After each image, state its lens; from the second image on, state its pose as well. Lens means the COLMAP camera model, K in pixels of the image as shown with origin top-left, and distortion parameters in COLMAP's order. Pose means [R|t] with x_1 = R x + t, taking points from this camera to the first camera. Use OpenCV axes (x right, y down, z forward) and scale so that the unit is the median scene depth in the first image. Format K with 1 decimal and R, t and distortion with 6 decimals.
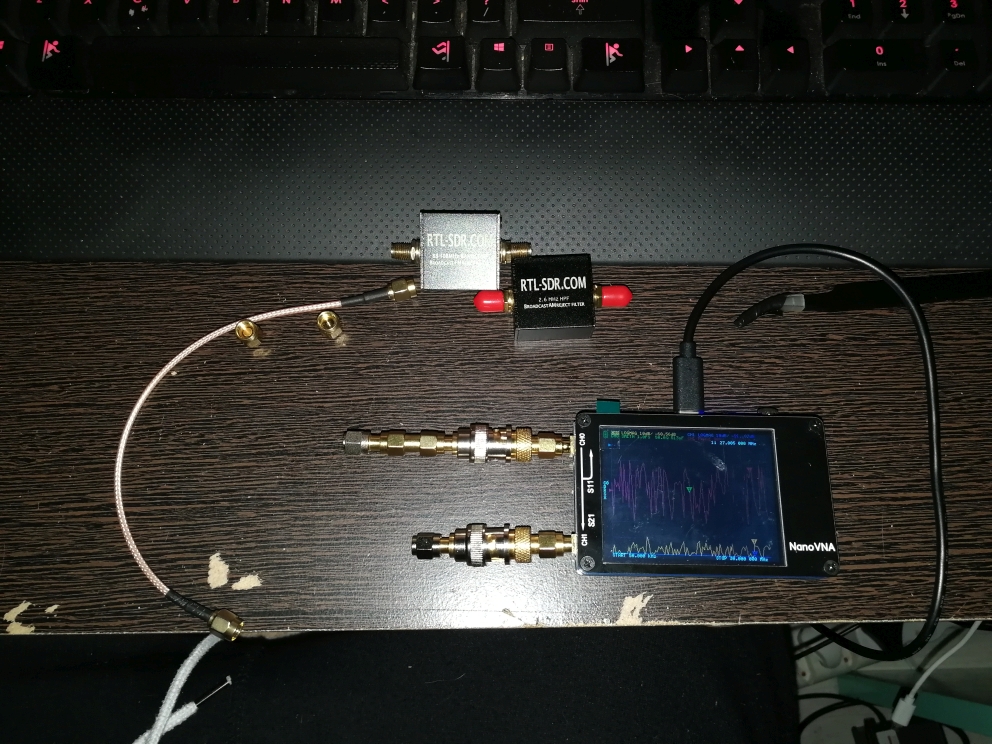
lens RADIAL K [[815.8, 0, 486.9], [0, 815.8, 373.8], [0, 0, 1]] dist [0.007915, -0.029557]
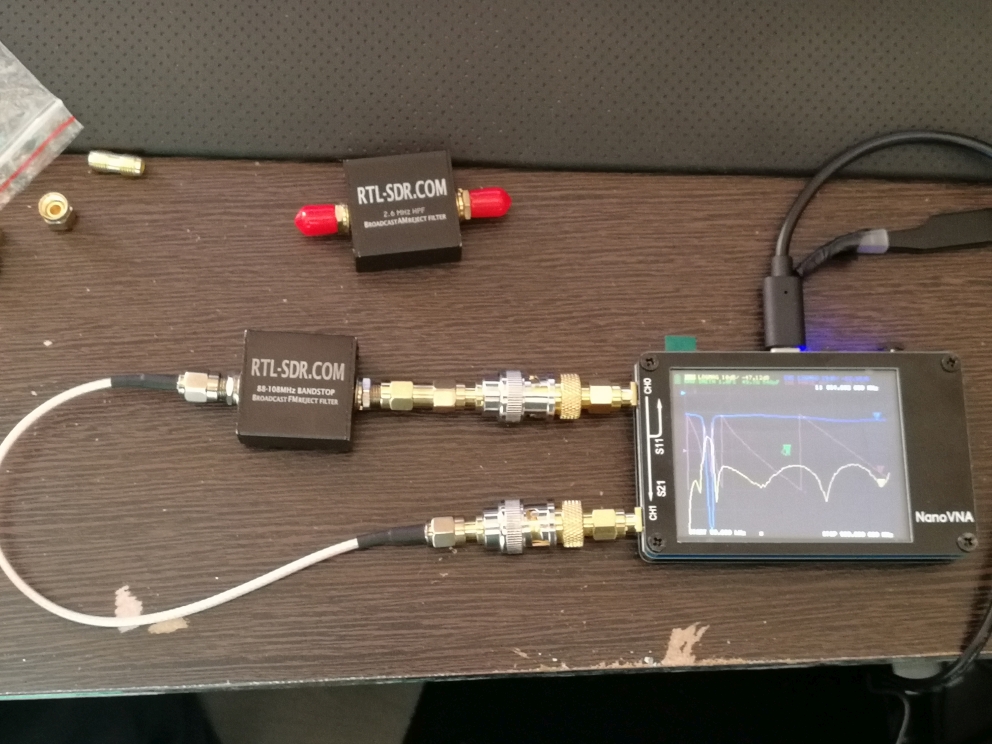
lens RADIAL K [[1751.0, 0, 496.0], [0, 1751.0, 372.0], [0, 0, 1]] dist [0.269786, -1.961214]
pose [[0.997813, -0.015876, 0.064160, -0.092788], [0.014210, 0.999552, 0.026348, -0.010871], [-0.064550, -0.025379, 0.997592, -0.597497]]
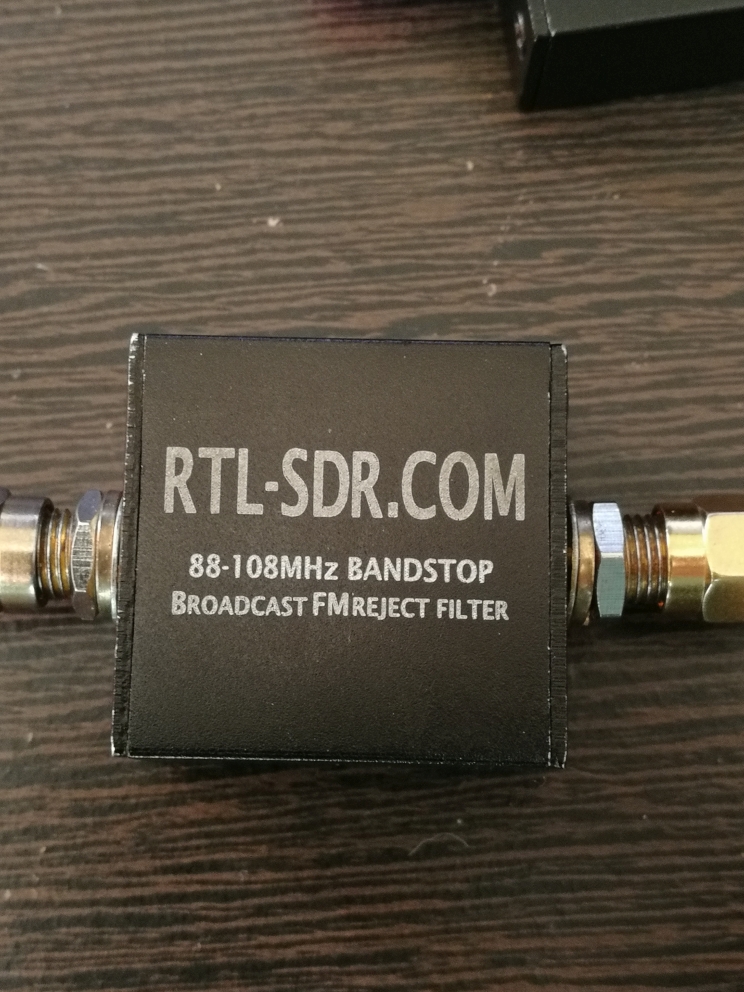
lens RADIAL K [[1751.0, 0, 372.0], [0, 1751.0, 496.0], [0, 0, 1]] dist [0.269786, -1.961214]
pose [[0.998338, -0.053577, 0.021211, -0.170136], [0.051050, 0.993089, 0.105681, -0.013110], [-0.026726, -0.104423, 0.994174, 0.573325]]
